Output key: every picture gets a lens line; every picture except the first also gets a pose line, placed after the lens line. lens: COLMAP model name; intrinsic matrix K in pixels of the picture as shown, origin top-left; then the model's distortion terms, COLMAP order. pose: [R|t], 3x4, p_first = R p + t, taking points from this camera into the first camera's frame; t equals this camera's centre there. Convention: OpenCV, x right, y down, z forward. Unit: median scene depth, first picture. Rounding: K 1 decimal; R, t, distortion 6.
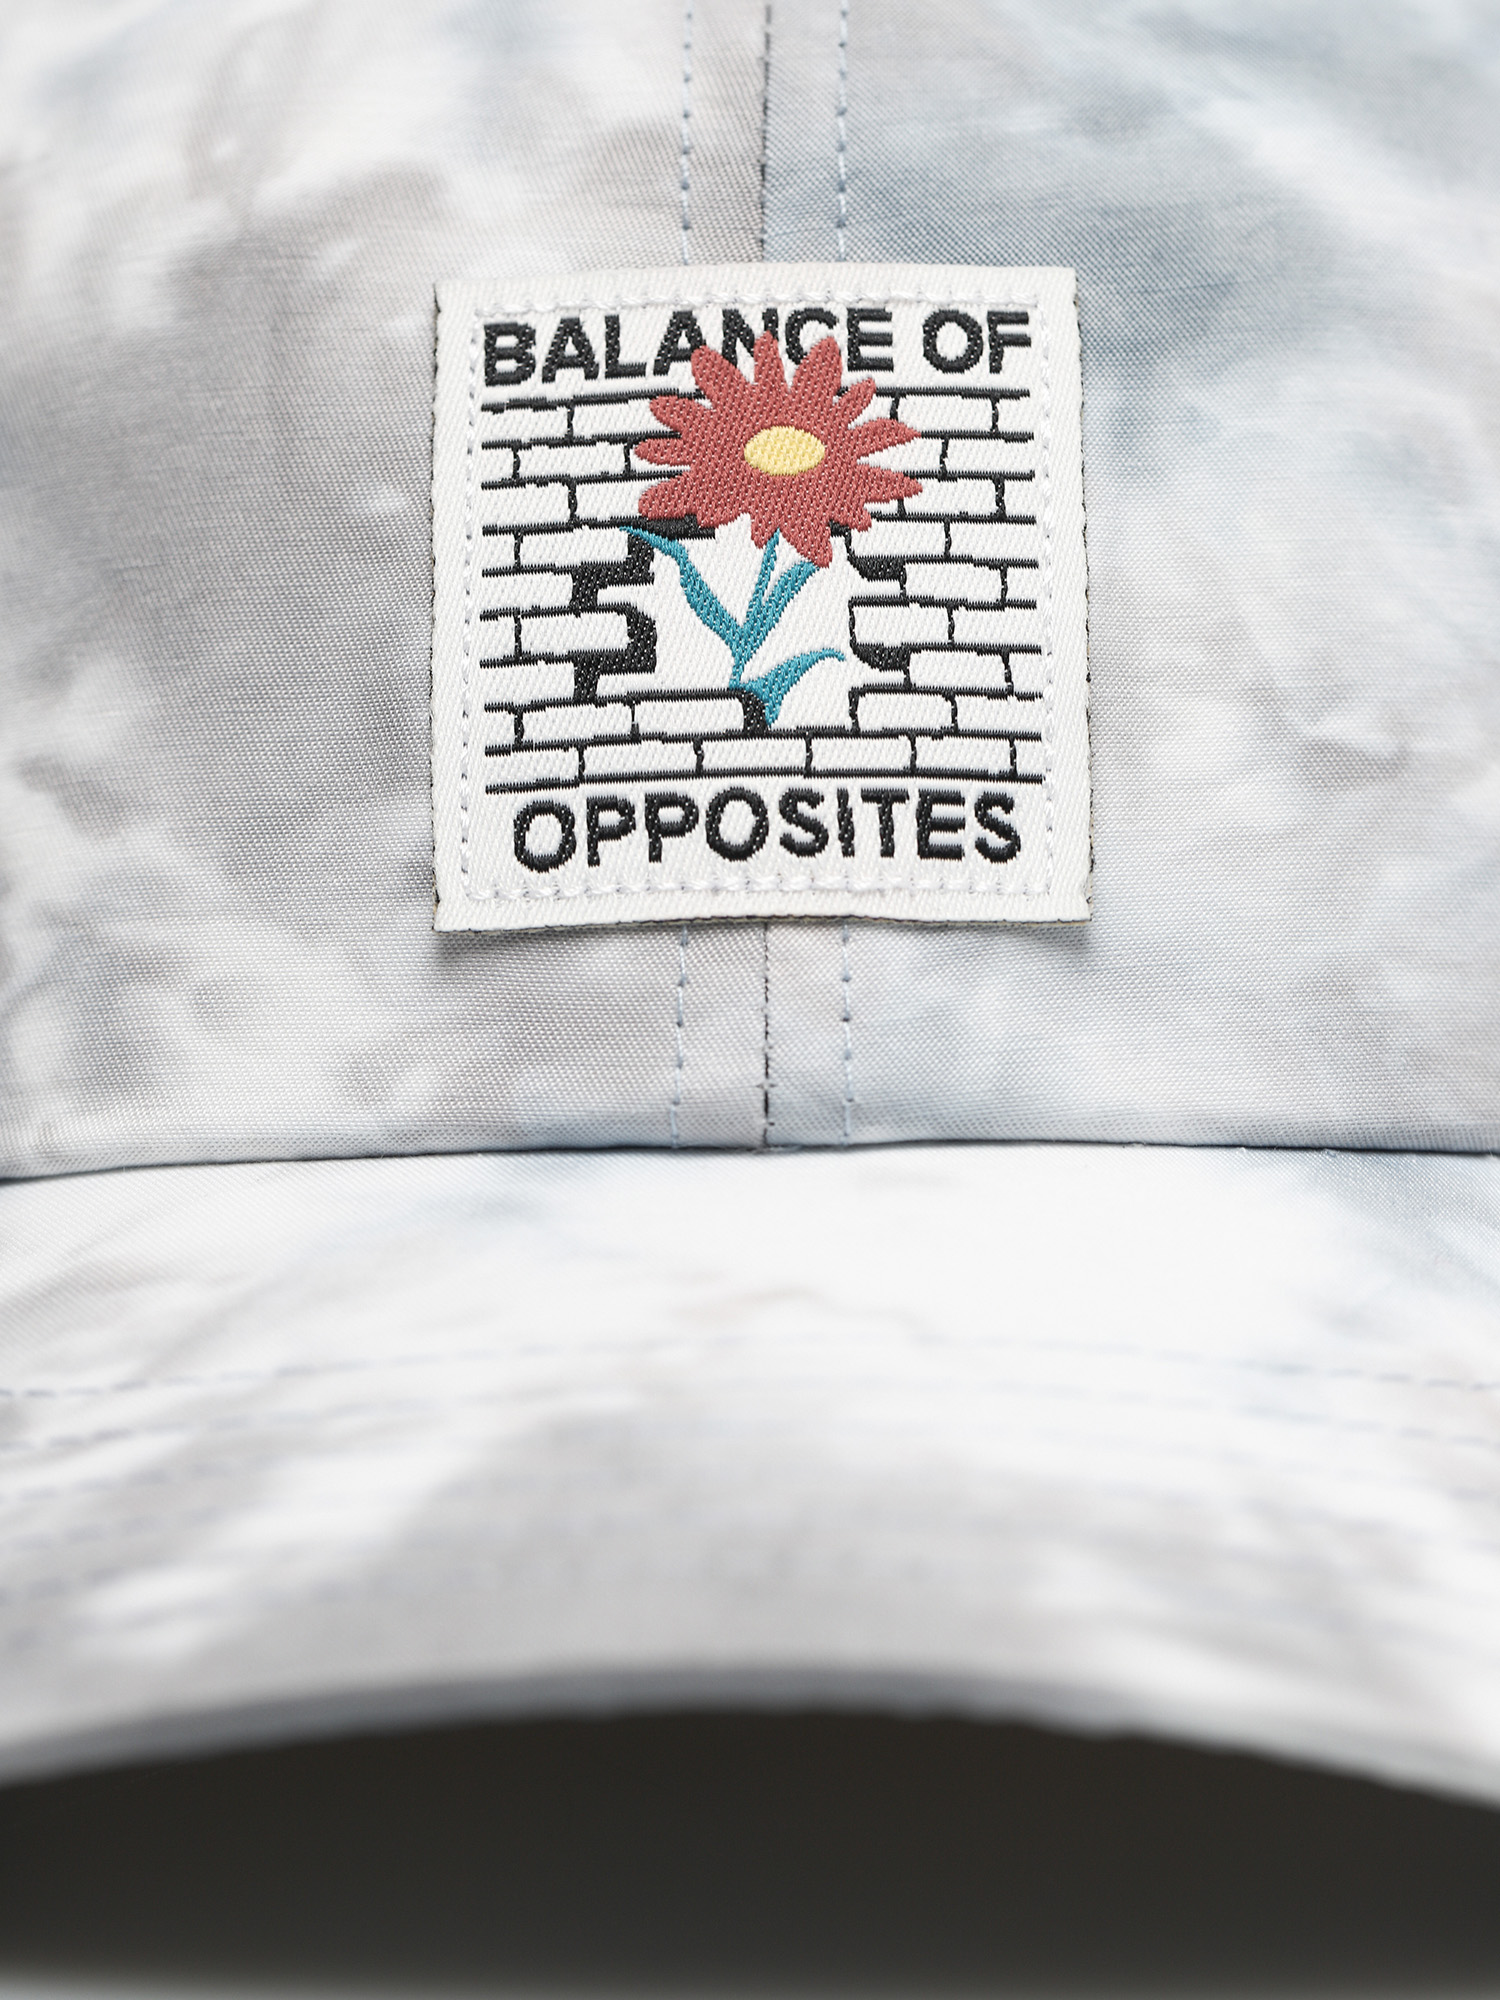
lens RADIAL K [[7382.4, 0, 750.4], [0, 7382.4, 998.8], [0, 0, 1]] dist [0.029123, 0.000000]
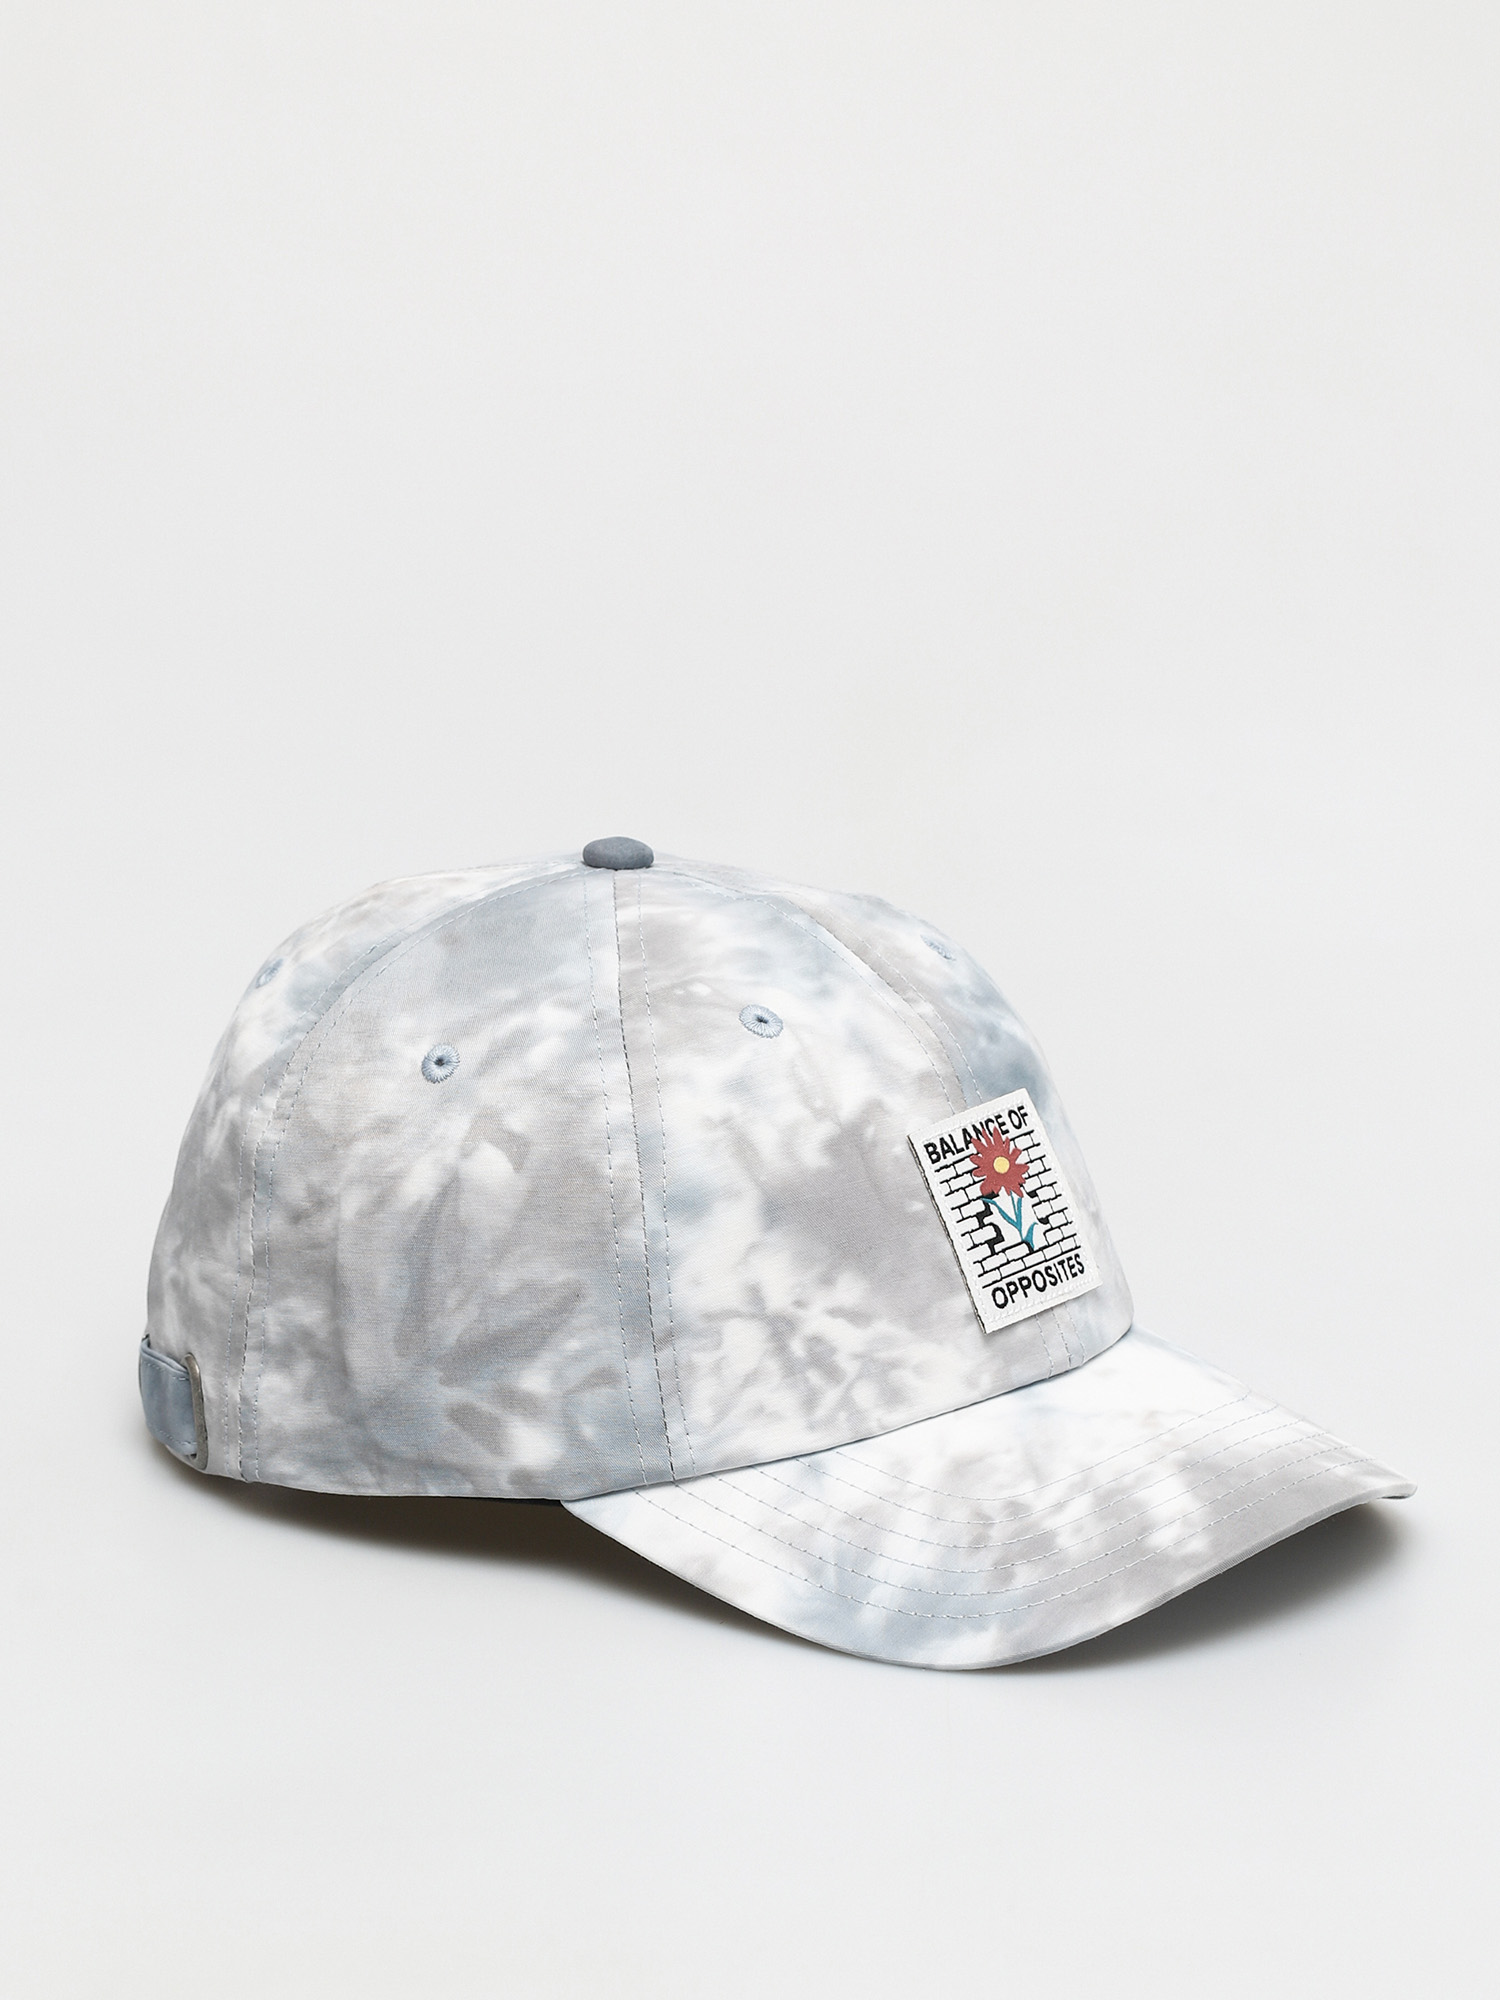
lens RADIAL K [[7382.4, 0, 750.1], [0, 7382.4, 1000.8], [0, 0, 1]] dist [0.029123, 0.000000]
pose [[0.653520, -0.201696, 0.729541, -2.444016], [0.137724, 0.979439, 0.147412, -0.643955], [-0.744274, 0.004139, 0.667862, -1.104778]]
